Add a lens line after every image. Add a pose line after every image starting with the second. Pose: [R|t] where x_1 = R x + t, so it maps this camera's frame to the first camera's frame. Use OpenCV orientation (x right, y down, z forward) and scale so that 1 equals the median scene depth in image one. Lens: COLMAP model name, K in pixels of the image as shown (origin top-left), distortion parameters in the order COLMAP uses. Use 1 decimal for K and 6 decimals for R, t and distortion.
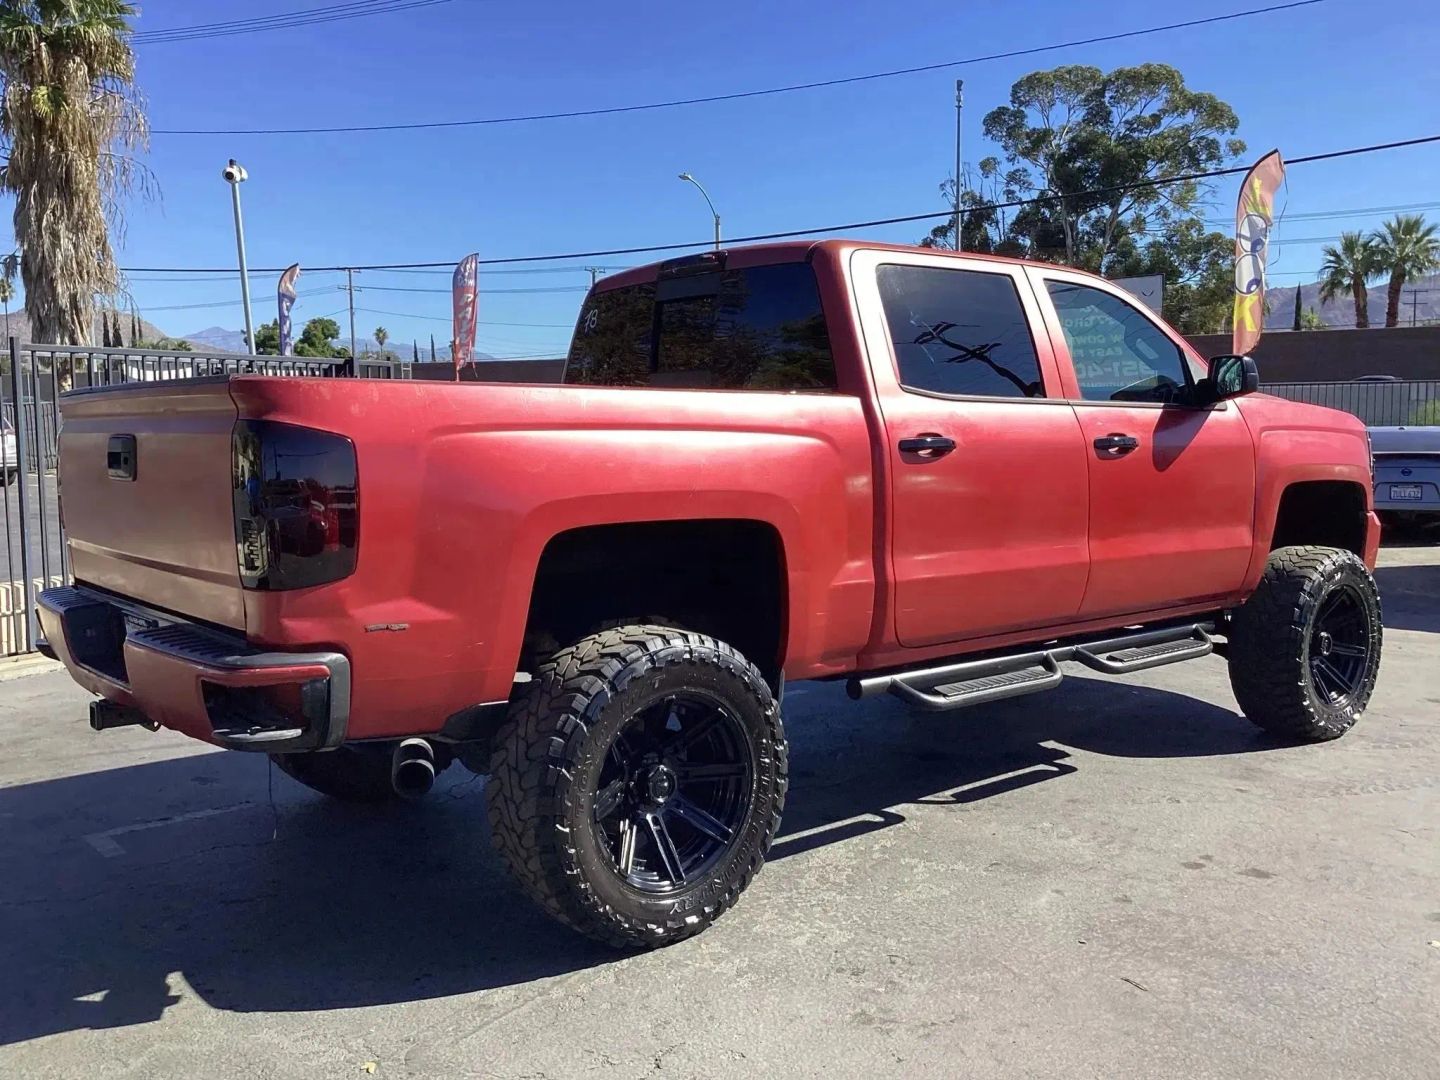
lens RADIAL K [[1333.0, 0, 730.8], [0, 1333.0, 545.3], [0, 0, 1]] dist [0.095010, -0.180298]
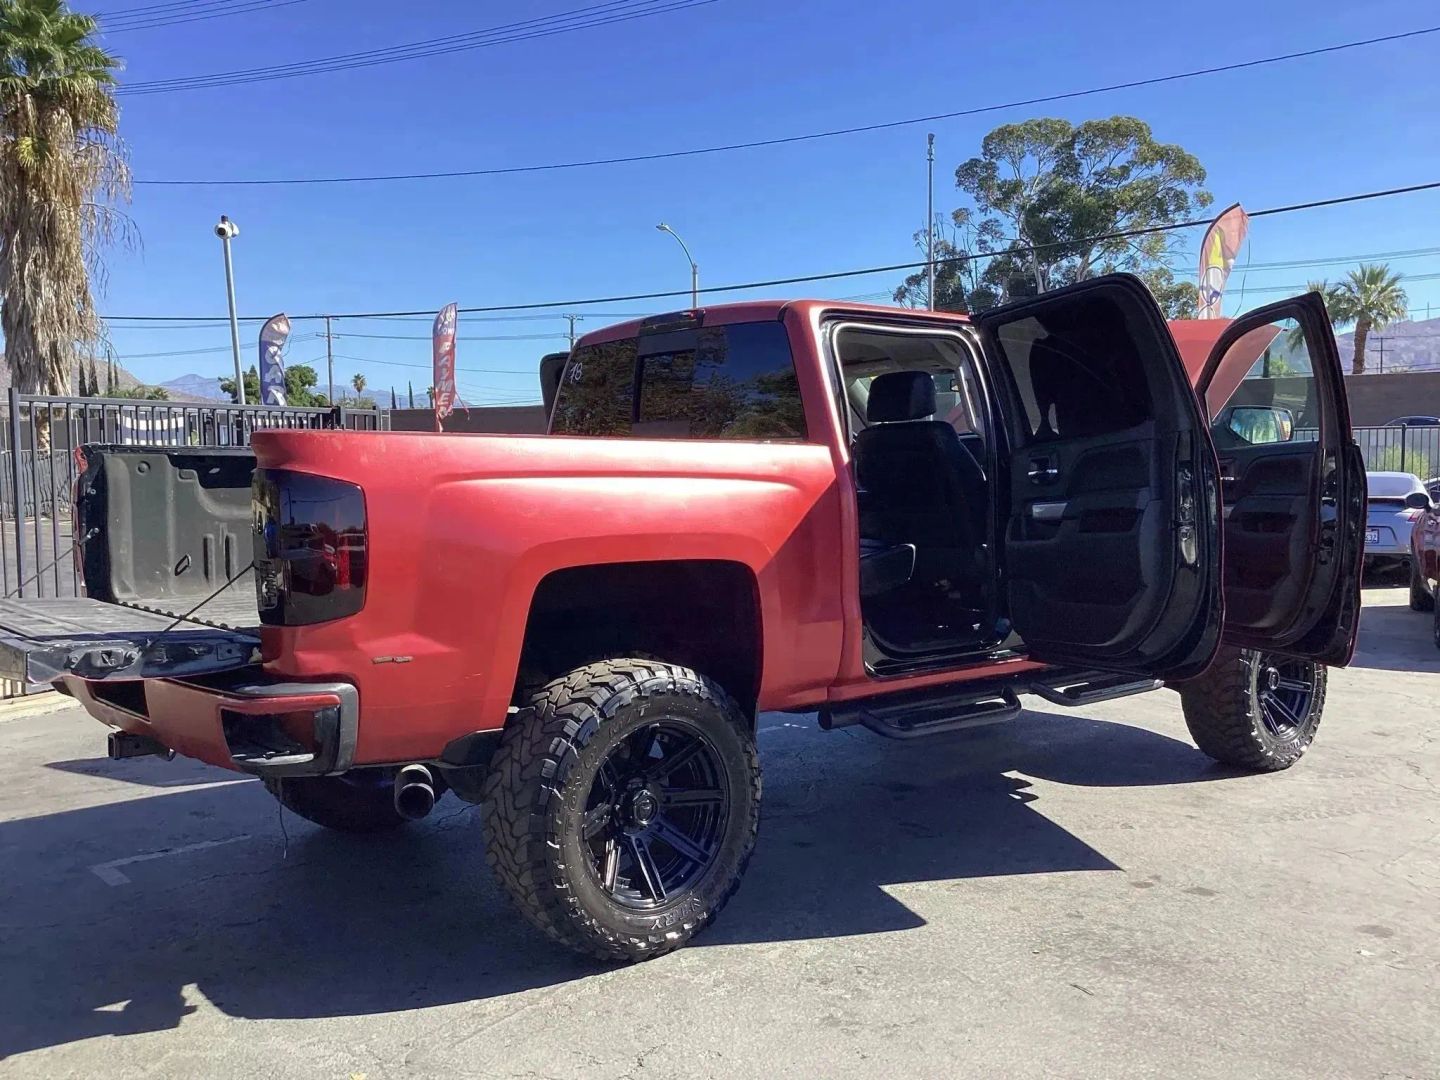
lens RADIAL K [[1411.7, 0, 720.0], [0, 1411.7, 540.0], [0, 0, 1]] dist [0.160619, -0.236866]
pose [[0.999968, -0.002208, 0.007649, 0.001124], [0.002509, 0.999214, -0.039556, 0.009023], [-0.007555, 0.039574, 0.999188, -0.136791]]
